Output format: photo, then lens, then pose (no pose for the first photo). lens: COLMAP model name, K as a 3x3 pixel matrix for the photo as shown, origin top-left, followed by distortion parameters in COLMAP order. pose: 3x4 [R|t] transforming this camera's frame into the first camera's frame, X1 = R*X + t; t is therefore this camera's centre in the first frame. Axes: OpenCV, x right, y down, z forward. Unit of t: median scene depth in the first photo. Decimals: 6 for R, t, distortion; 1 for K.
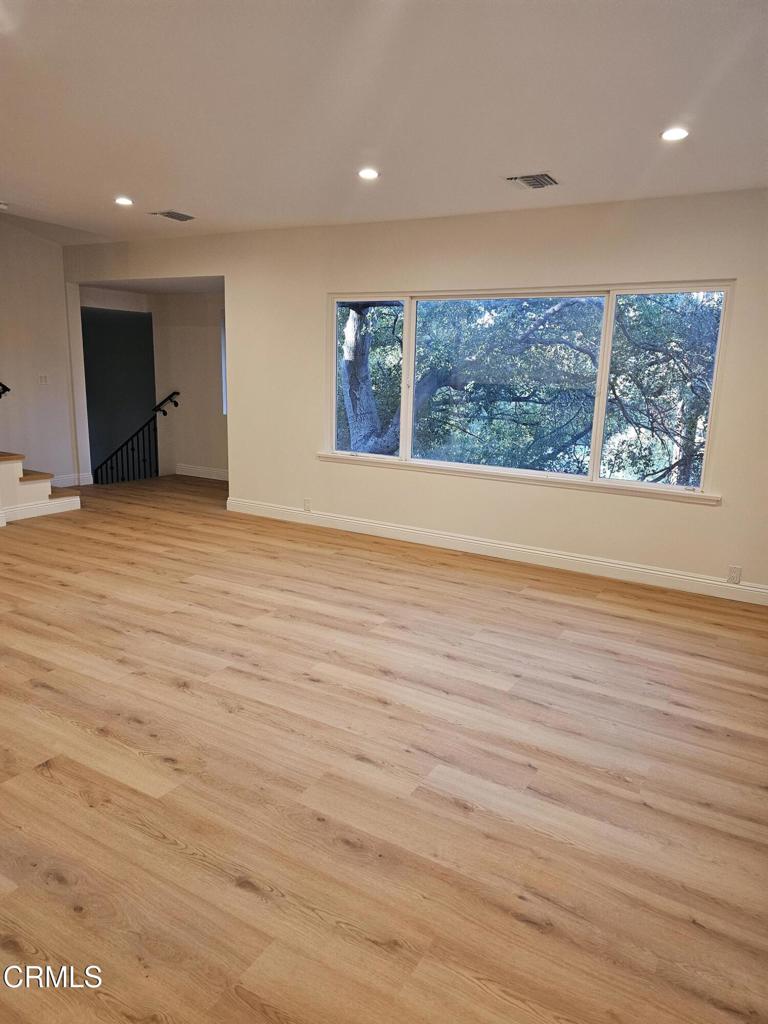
lens RADIAL K [[675.0, 0, 376.2], [0, 675.0, 505.1], [0, 0, 1]] dist [0.078270, -0.080629]
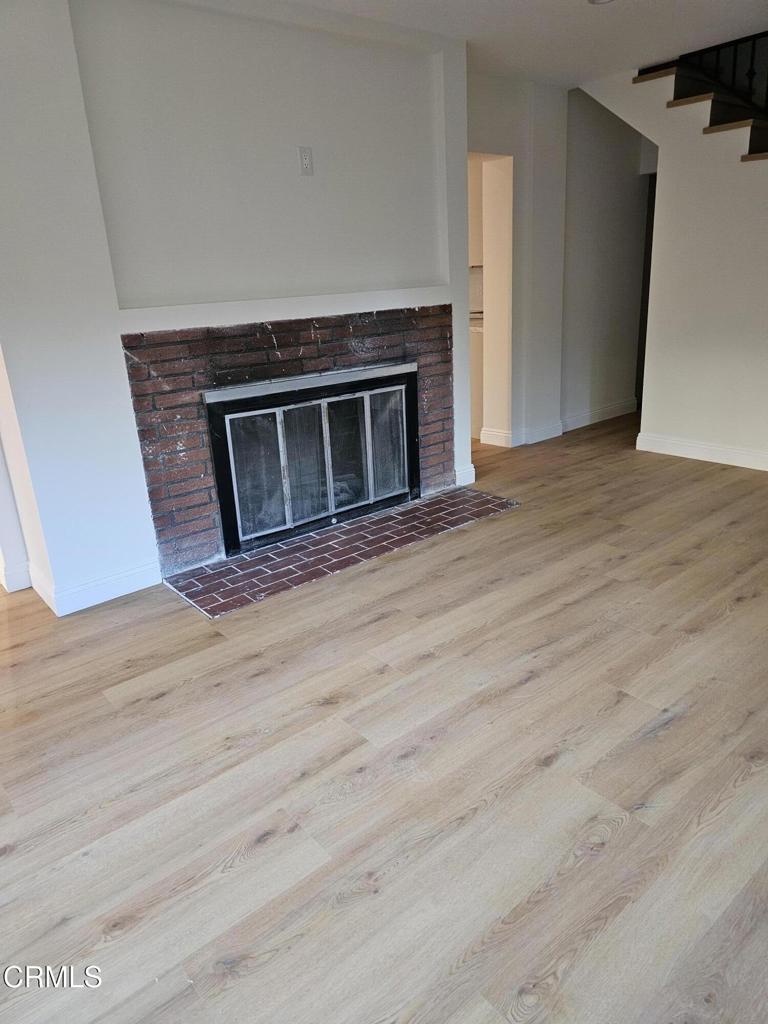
lens RADIAL K [[699.6, 0, 384.0], [0, 699.6, 512.0], [0, 0, 1]] dist [0.072973, -0.087367]
pose [[-0.335368, 0.290271, -0.896254, 0.248248], [-0.147648, 0.923398, 0.354310, -0.158740], [0.930445, 0.251154, -0.266820, 0.933810]]
